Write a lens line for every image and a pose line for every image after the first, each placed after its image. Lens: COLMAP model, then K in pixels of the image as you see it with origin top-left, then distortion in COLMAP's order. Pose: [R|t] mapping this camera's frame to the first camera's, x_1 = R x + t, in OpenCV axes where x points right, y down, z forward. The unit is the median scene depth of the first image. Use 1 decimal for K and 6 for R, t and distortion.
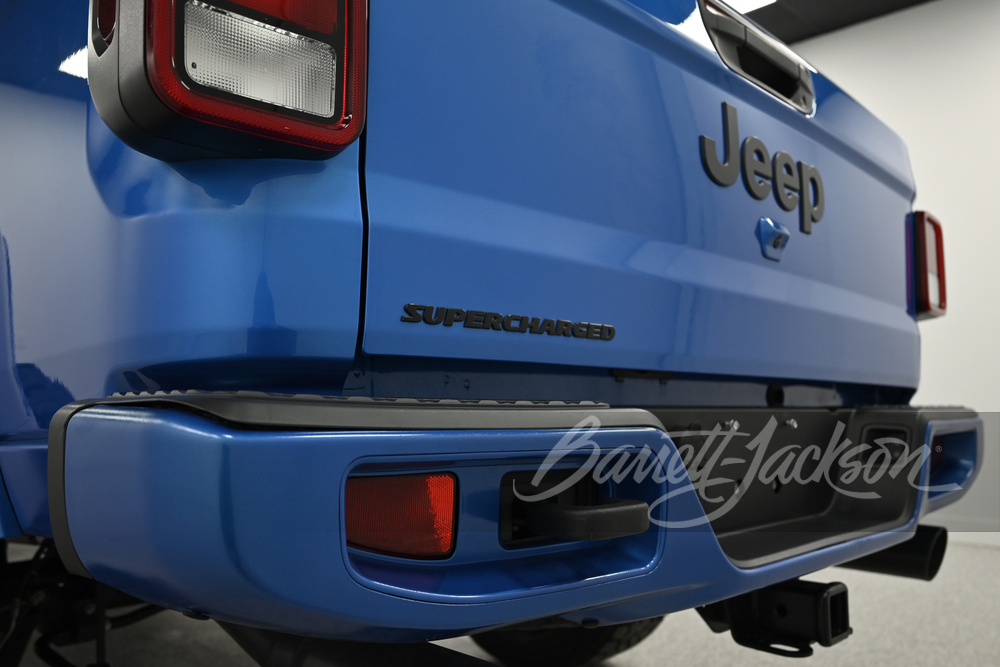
lens RADIAL K [[831.6, 0, 511.4], [0, 831.6, 329.7], [0, 0, 1]] dist [-0.000001, 0.010283]
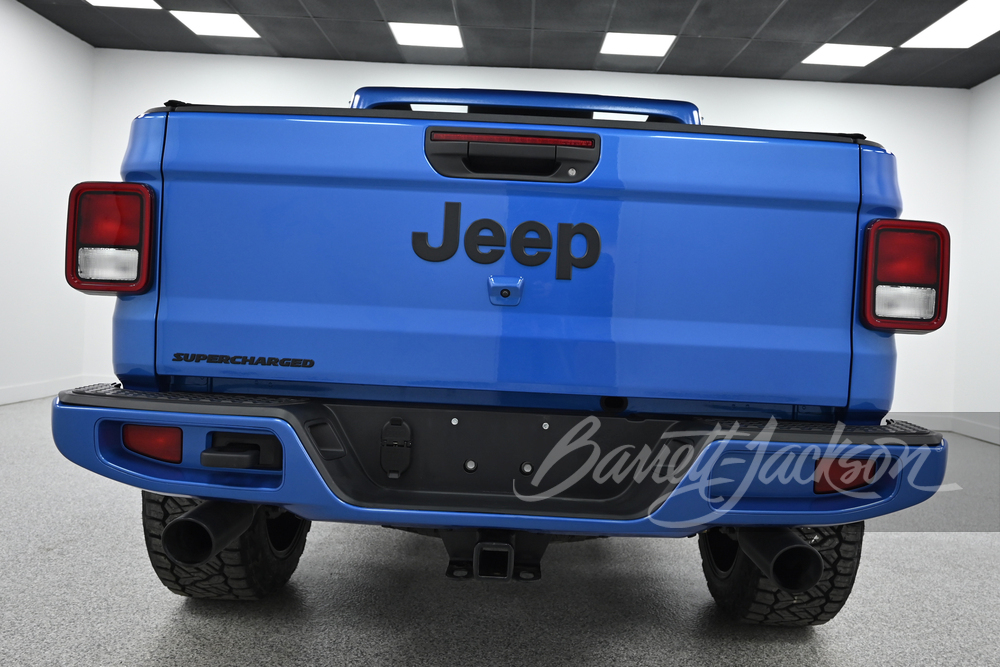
lens RADIAL K [[831.6, 0, 505.8], [0, 831.6, 326.8], [0, 0, 1]] dist [-0.000001, 0.010283]
pose [[0.684143, 0.036700, -0.728424, 1.376315], [0.026821, 0.996792, 0.075411, -0.159678], [0.728854, -0.071129, 0.680964, 0.068380]]
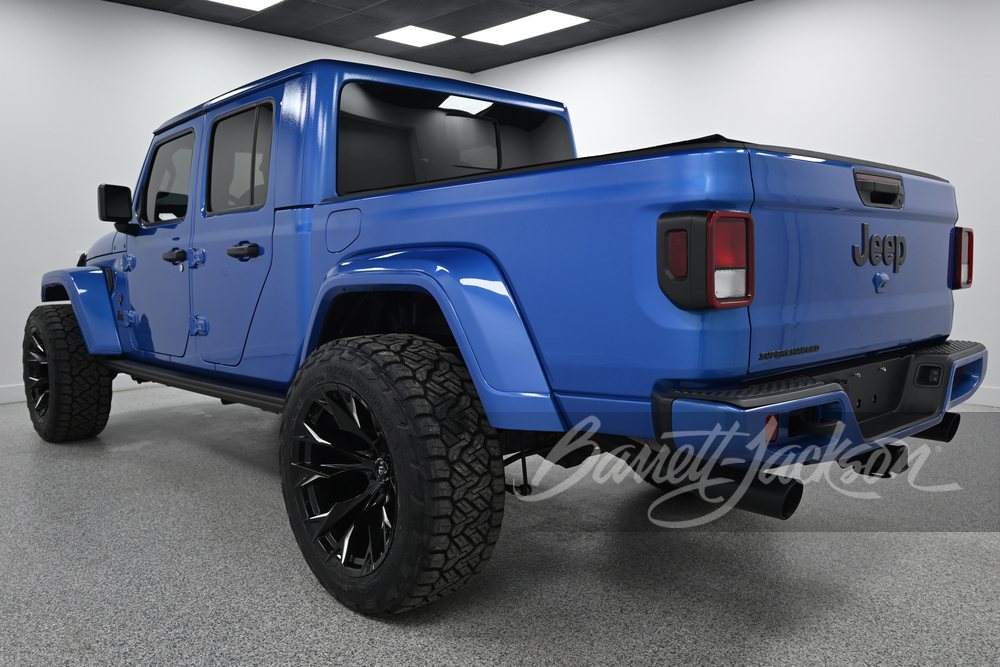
lens RADIAL K [[831.6, 0, 498.5], [0, 831.6, 340.2], [0, 0, 1]] dist [-0.000001, 0.010283]
pose [[0.998735, -0.014827, -0.048038, -0.548058], [0.023294, 0.983242, 0.180813, -0.377953], [0.044552, -0.181703, 0.982344, -1.112995]]
